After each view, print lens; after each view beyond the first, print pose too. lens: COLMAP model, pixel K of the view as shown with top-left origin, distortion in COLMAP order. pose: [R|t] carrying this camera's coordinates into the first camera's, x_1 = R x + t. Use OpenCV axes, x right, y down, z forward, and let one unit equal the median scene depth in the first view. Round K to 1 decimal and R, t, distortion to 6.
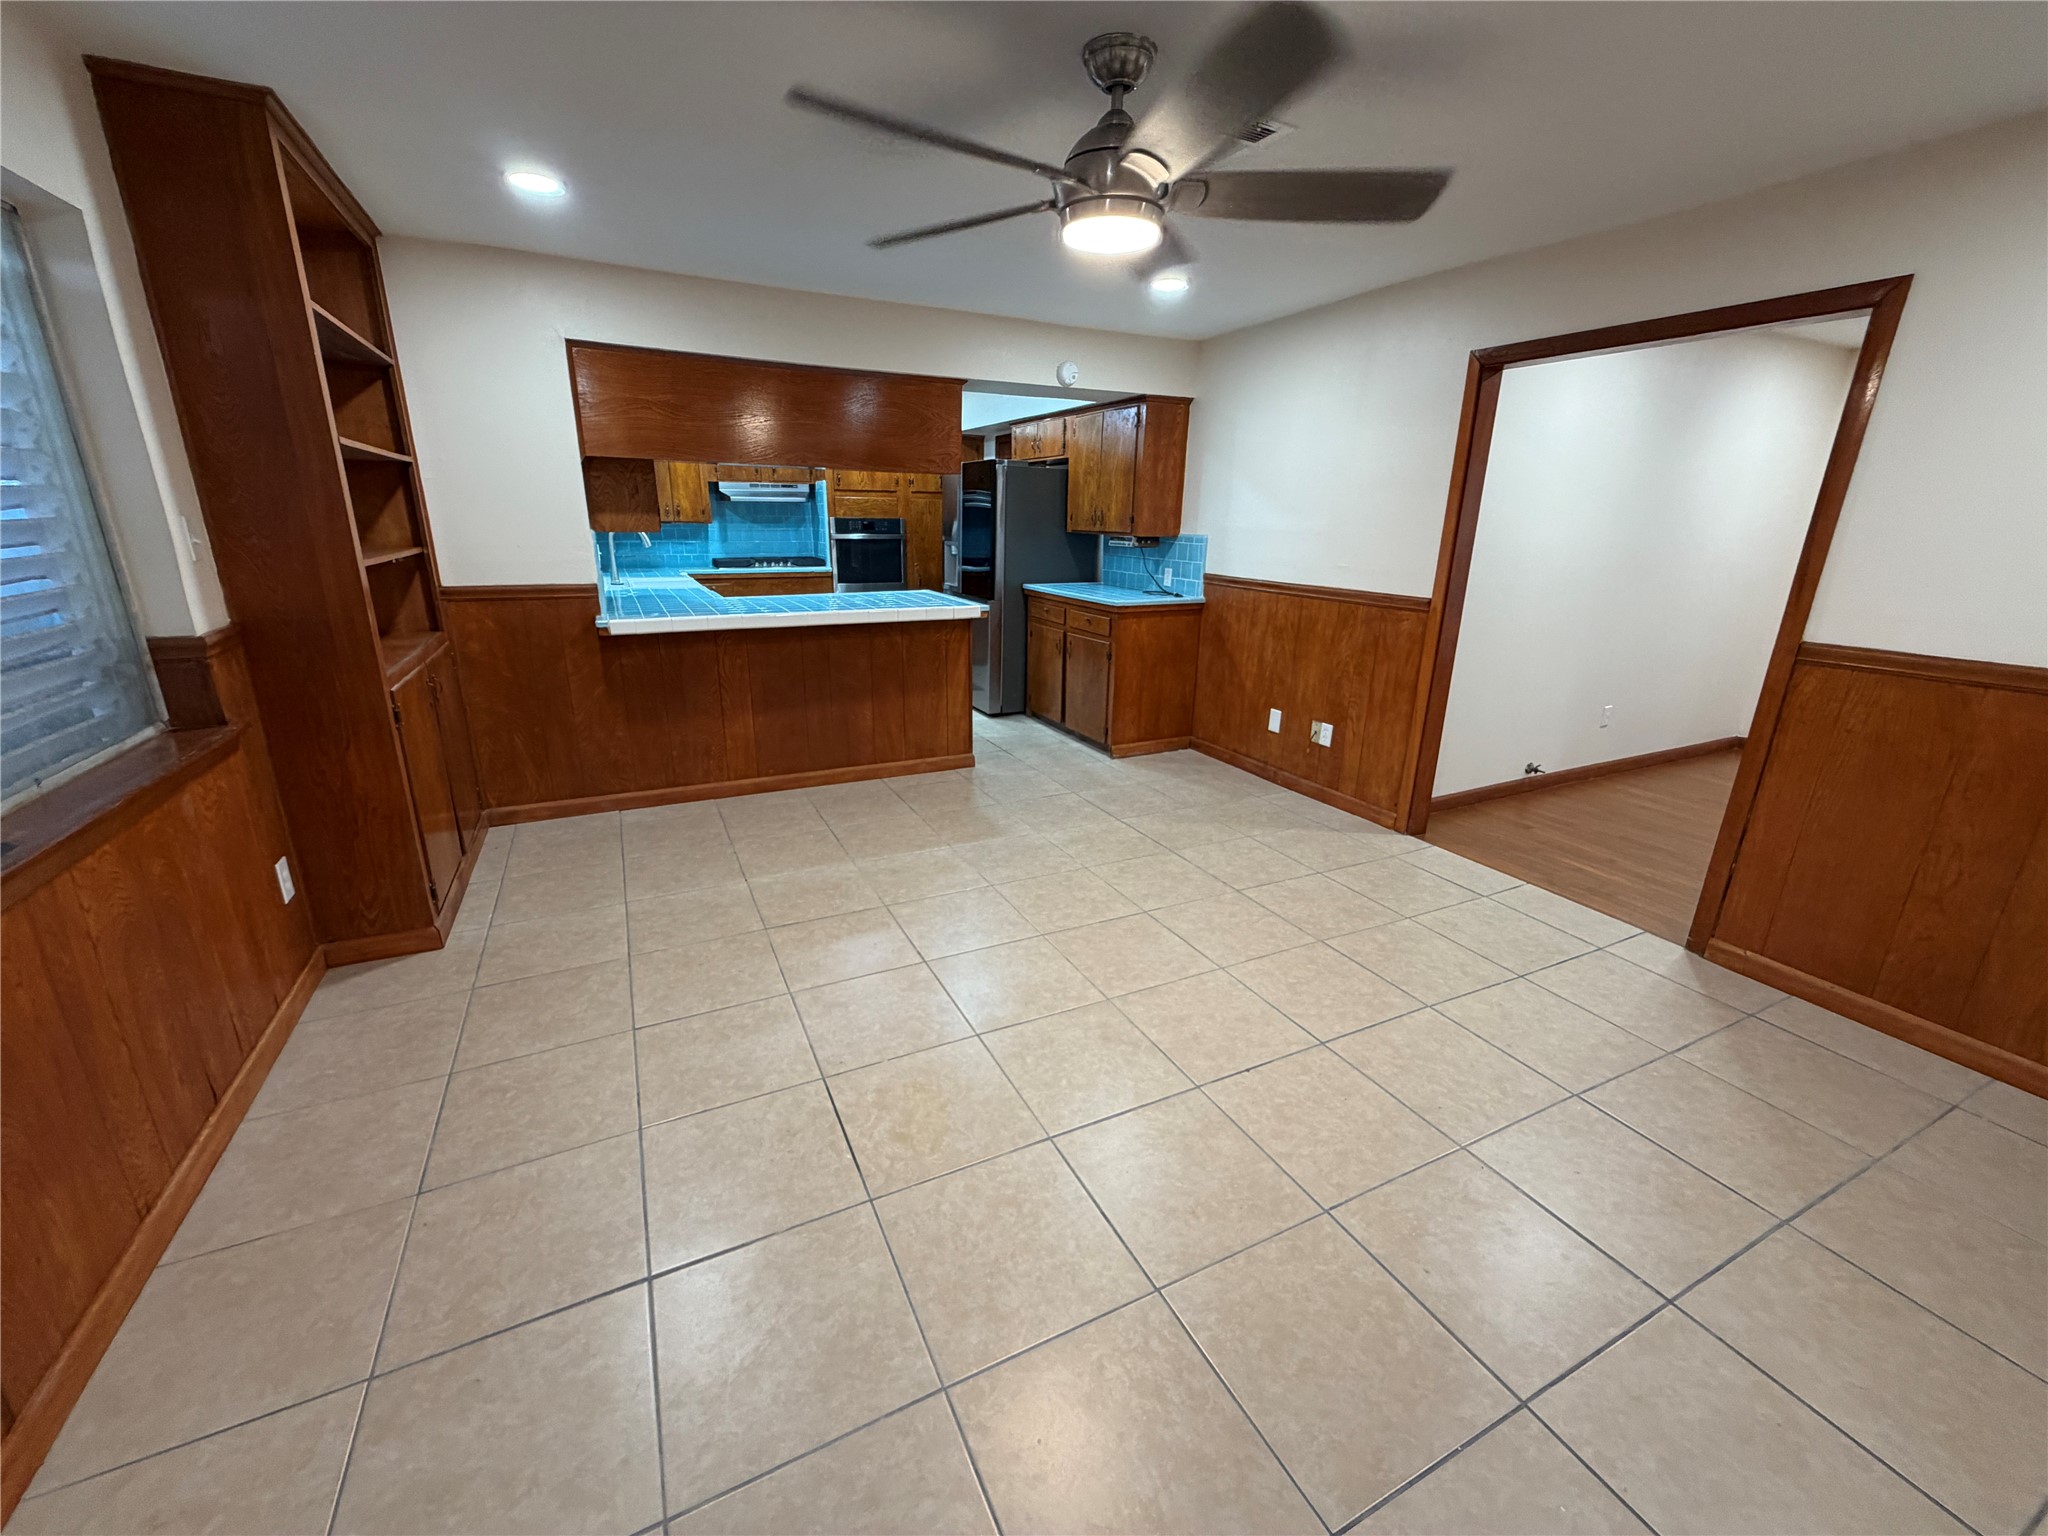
lens RADIAL K [[814.5, 0, 1016.2], [0, 814.5, 767.4], [0, 0, 1]] dist [0.000757, 0.000157]
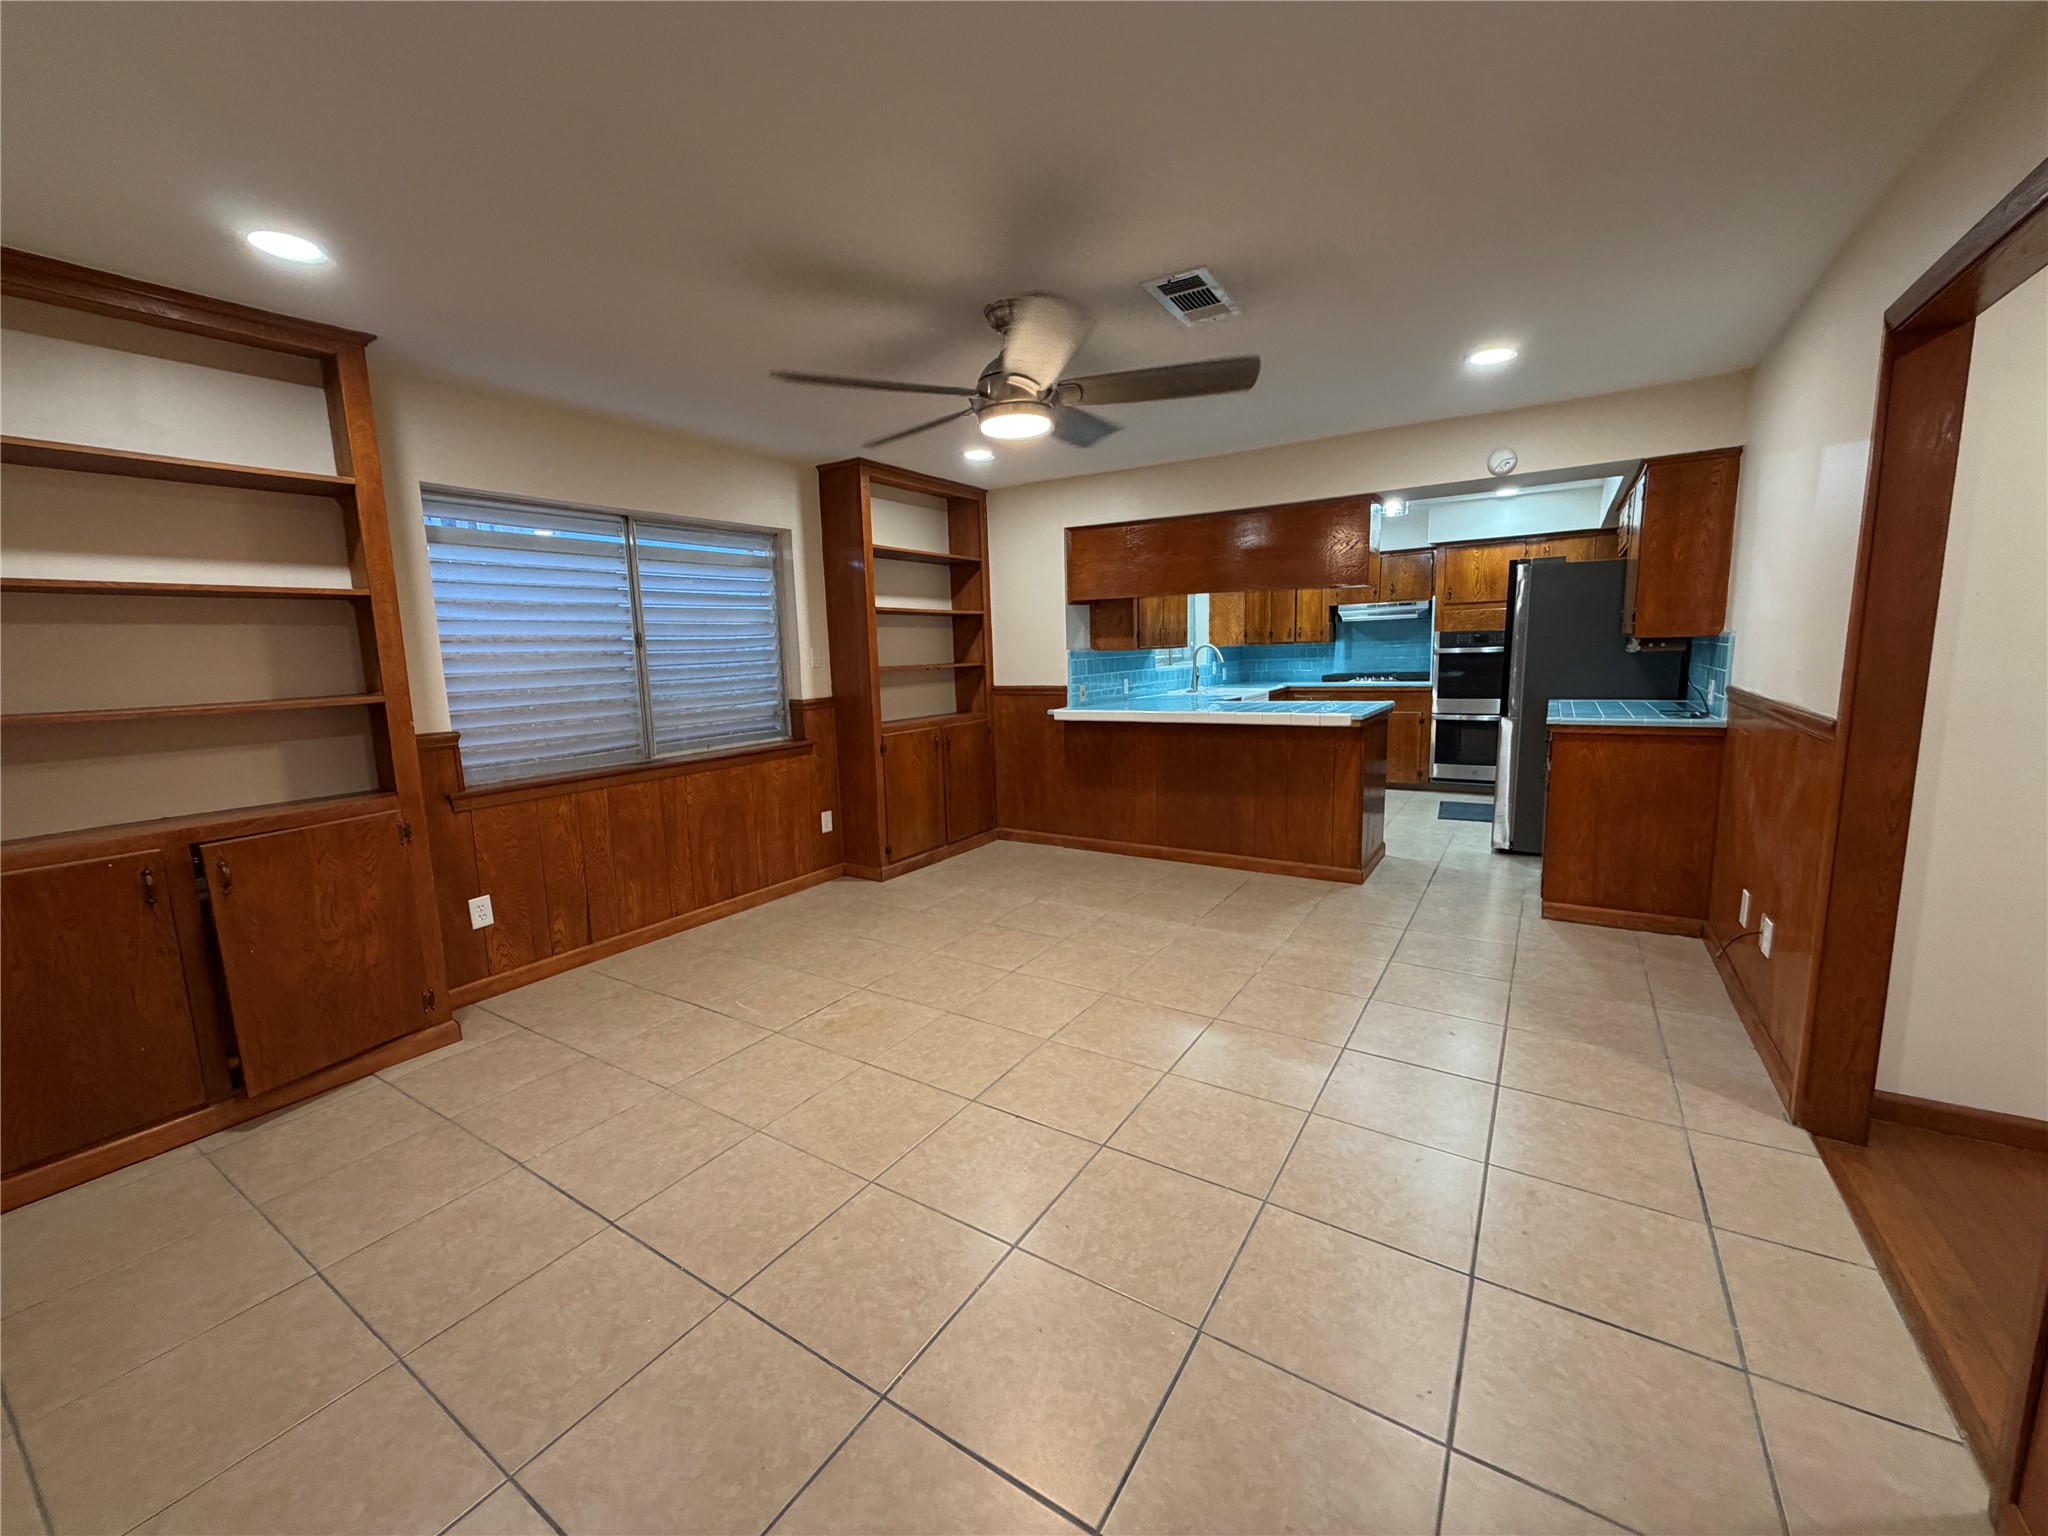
lens RADIAL K [[814.5, 0, 1017.6], [0, 814.5, 764.5], [0, 0, 1]] dist [0.000757, 0.000157]
pose [[0.512380, 0.090727, -0.853953, 0.590637], [-0.218141, 0.975537, -0.027242, -0.026494], [0.830591, 0.200240, 0.519636, 0.176825]]
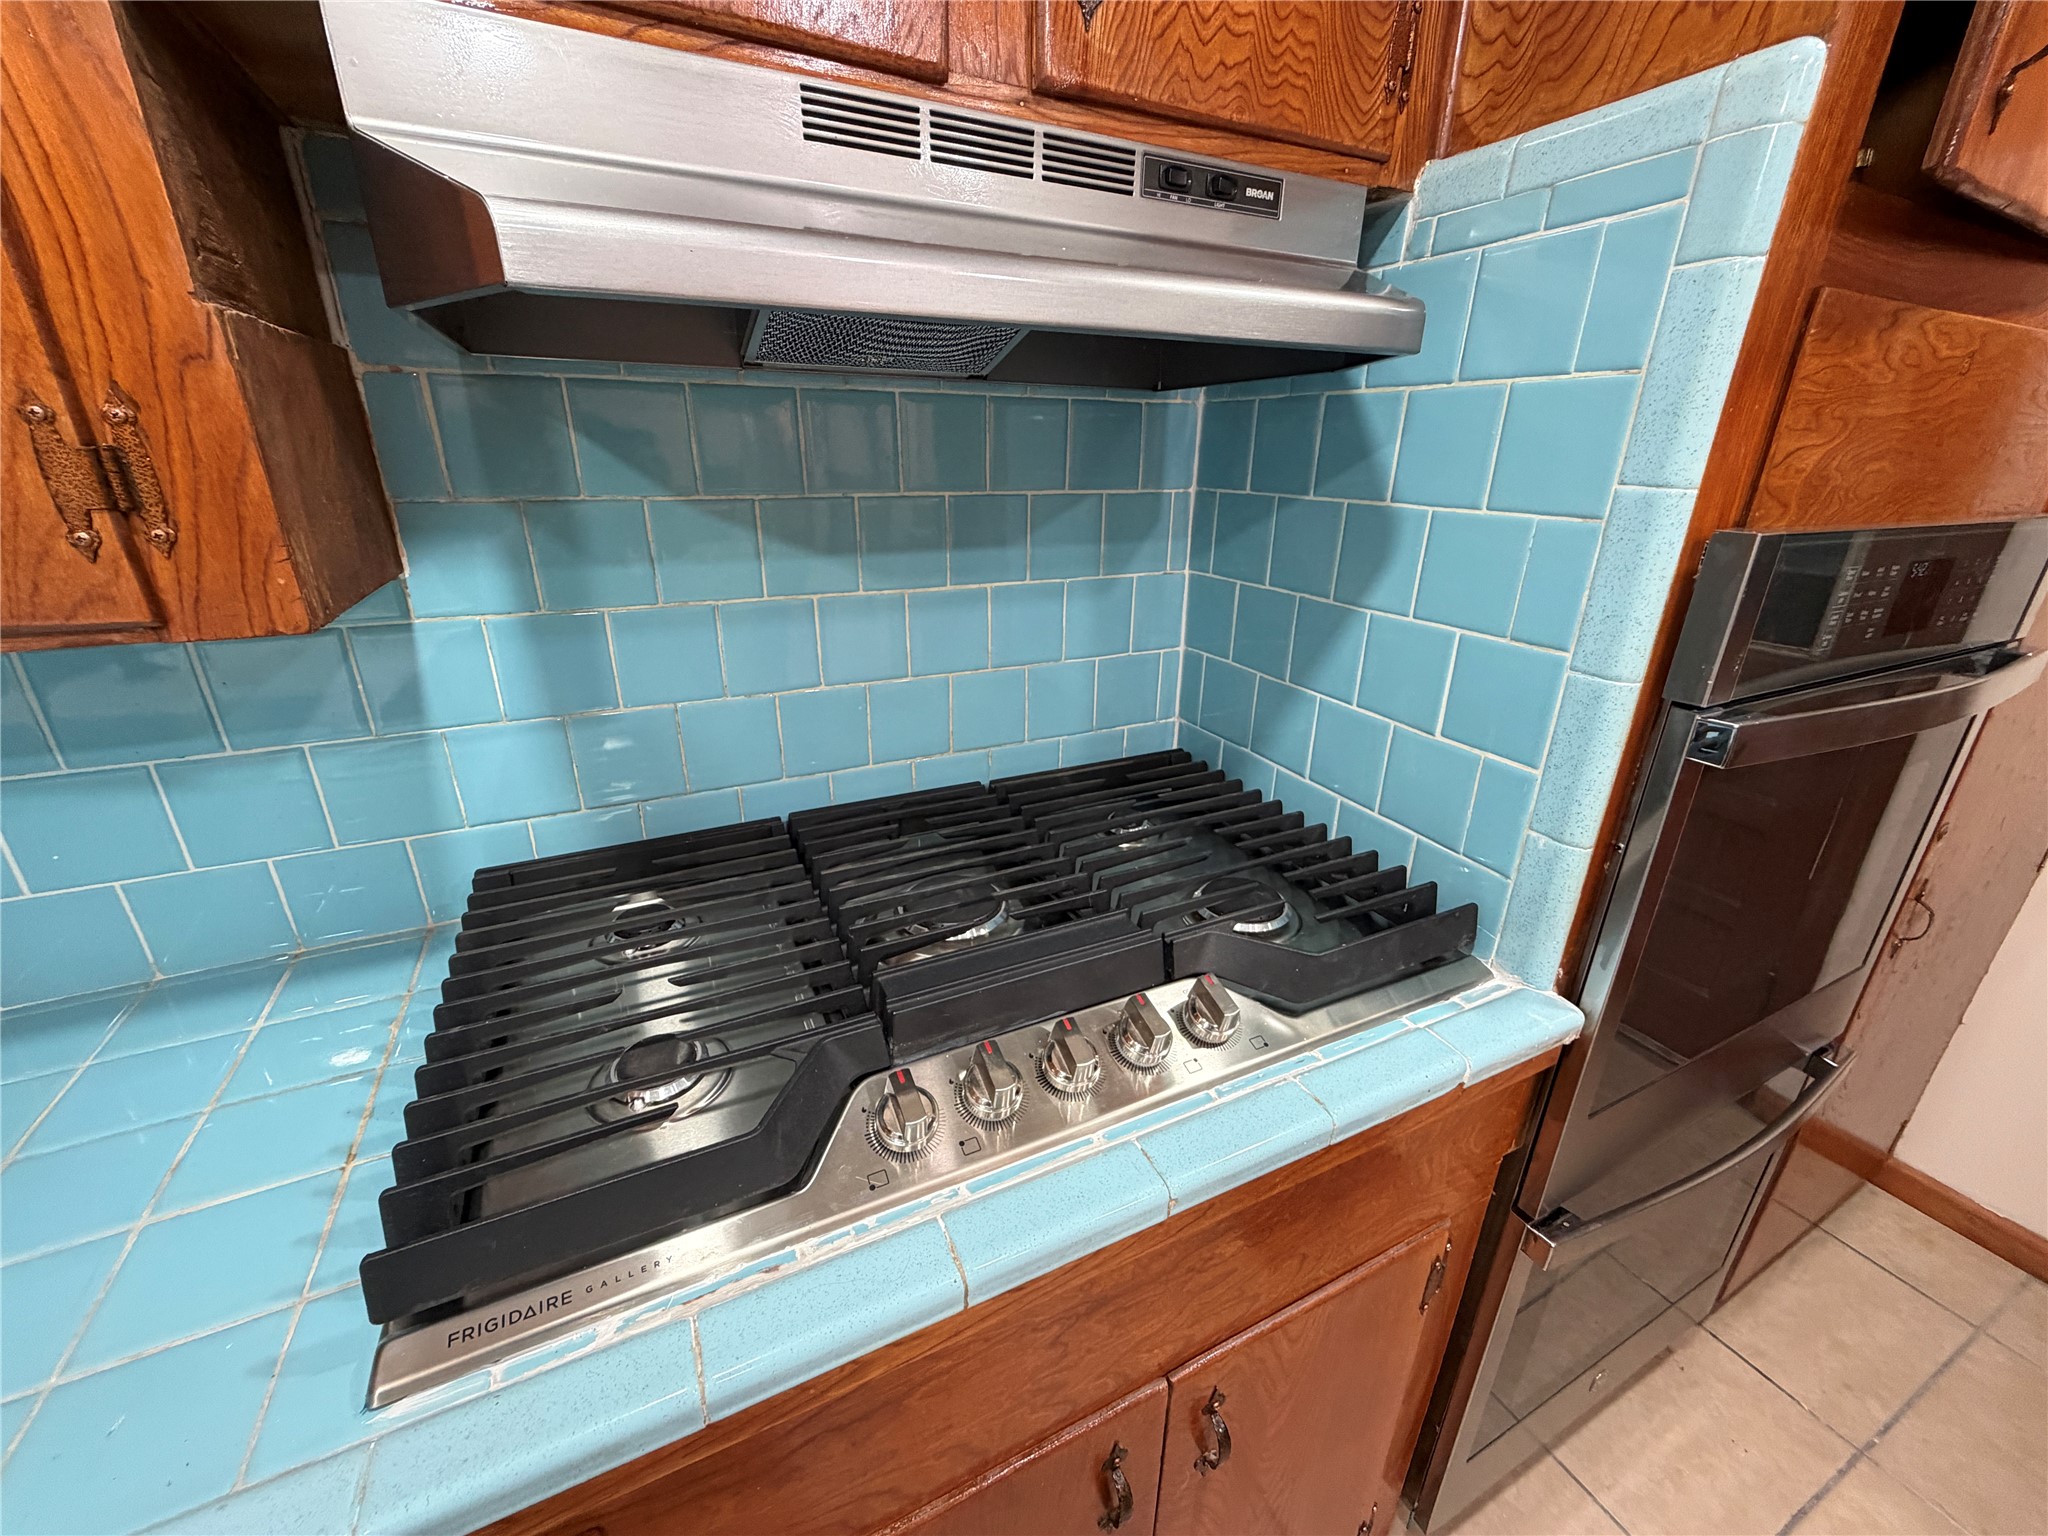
lens RADIAL K [[814.5, 0, 1023.2], [0, 814.5, 771.3], [0, 0, 1]] dist [0.000757, 0.000157]
pose [[0.999983, -0.000548, 0.005832, -0.493562], [0.000173, 0.997946, 0.064058, -0.466506], [-0.005855, -0.064056, 0.997929, 1.482531]]
